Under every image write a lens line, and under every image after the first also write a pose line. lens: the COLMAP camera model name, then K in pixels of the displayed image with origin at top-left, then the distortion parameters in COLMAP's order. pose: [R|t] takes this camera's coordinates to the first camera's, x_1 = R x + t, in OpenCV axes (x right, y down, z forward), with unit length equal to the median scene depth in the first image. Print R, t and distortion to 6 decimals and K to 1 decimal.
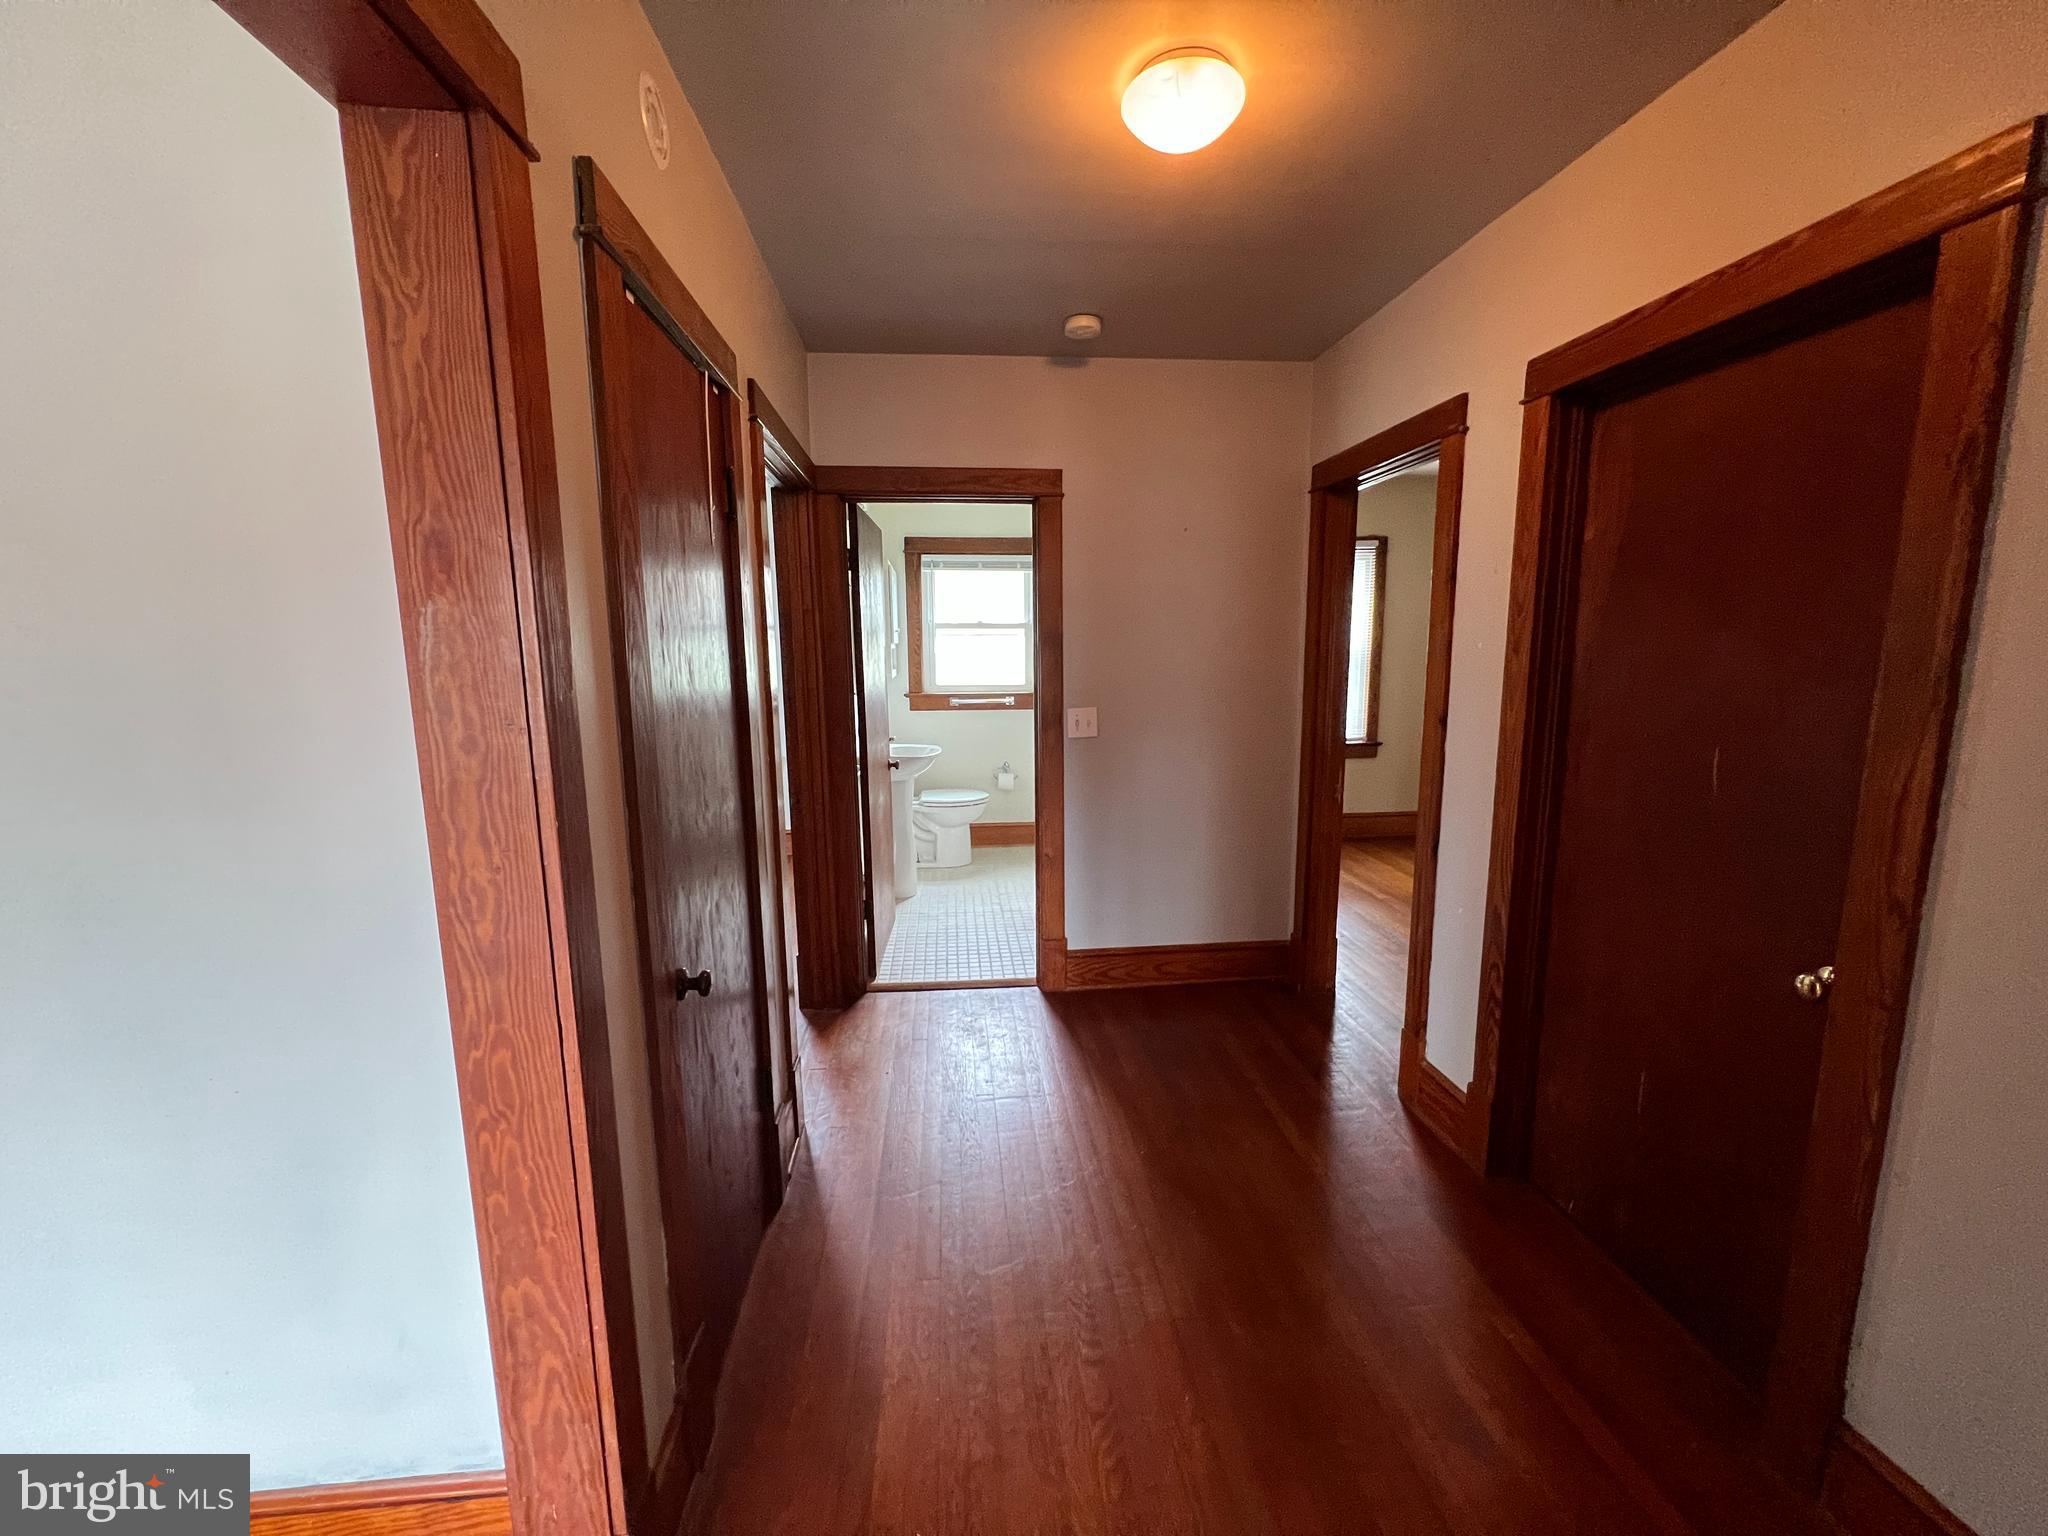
lens RADIAL K [[819.2, 0, 1020.9], [0, 819.2, 768.8], [0, 0, 1]] dist [-0.000793, 0.000225]
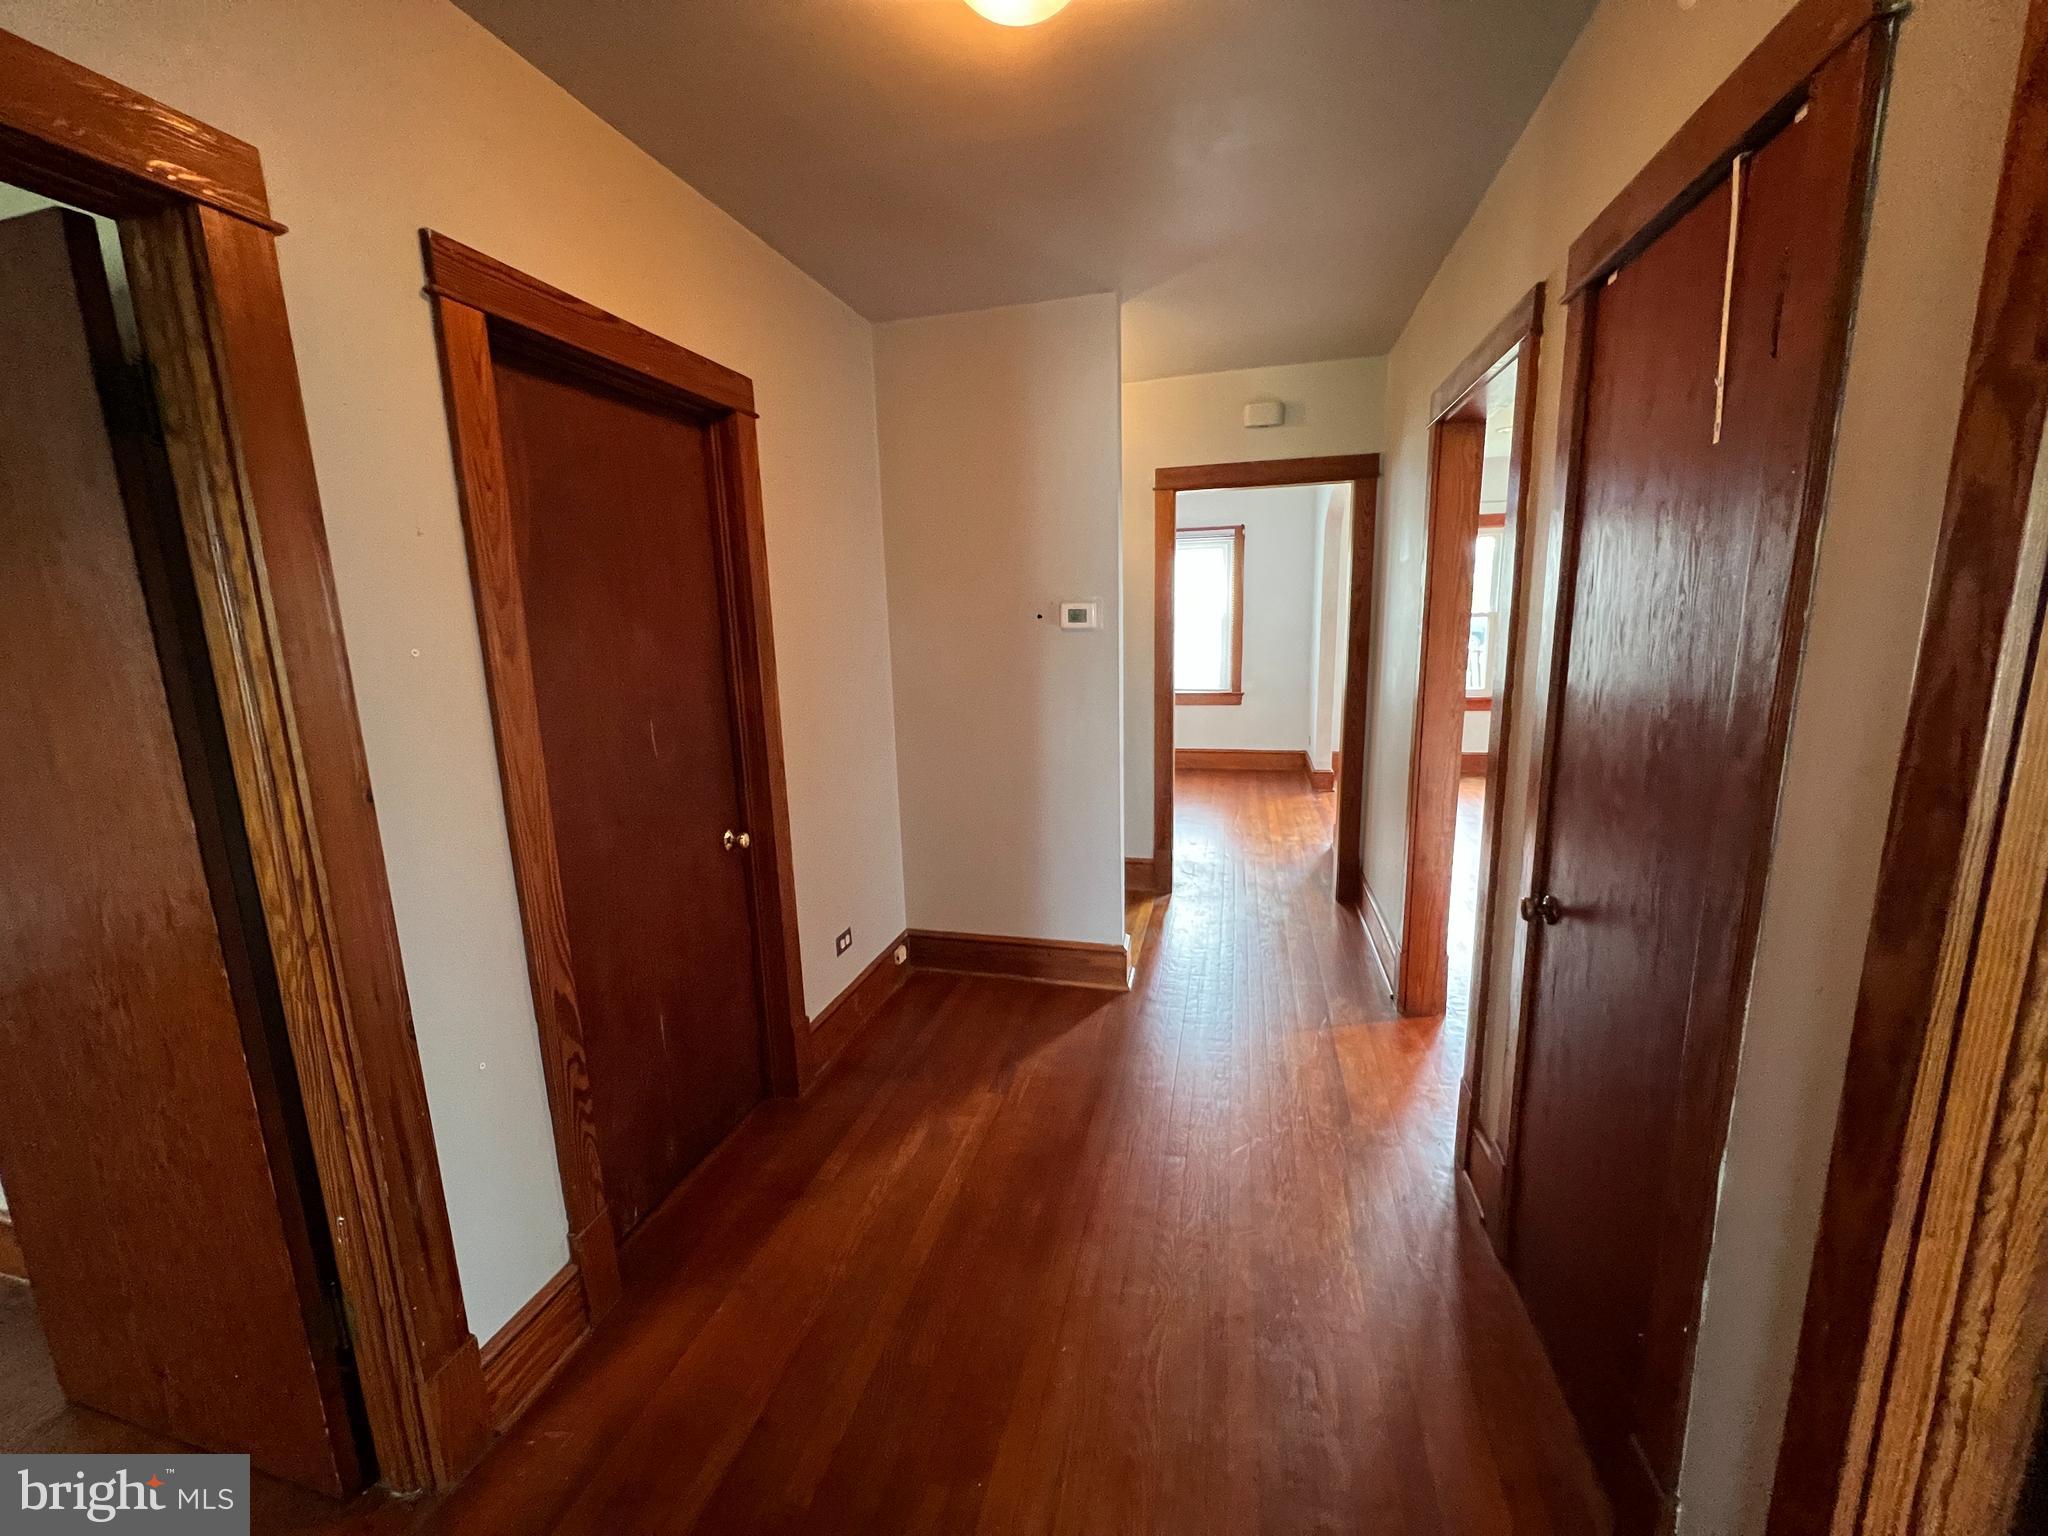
lens RADIAL K [[819.2, 0, 1020.9], [0, 819.2, 768.8], [0, 0, 1]] dist [-0.000793, 0.000225]
pose [[-0.940272, -0.027425, 0.339319, -0.083901], [0.088235, 0.943054, 0.320725, -0.252372], [-0.328792, 0.331508, -0.884307, 1.596357]]
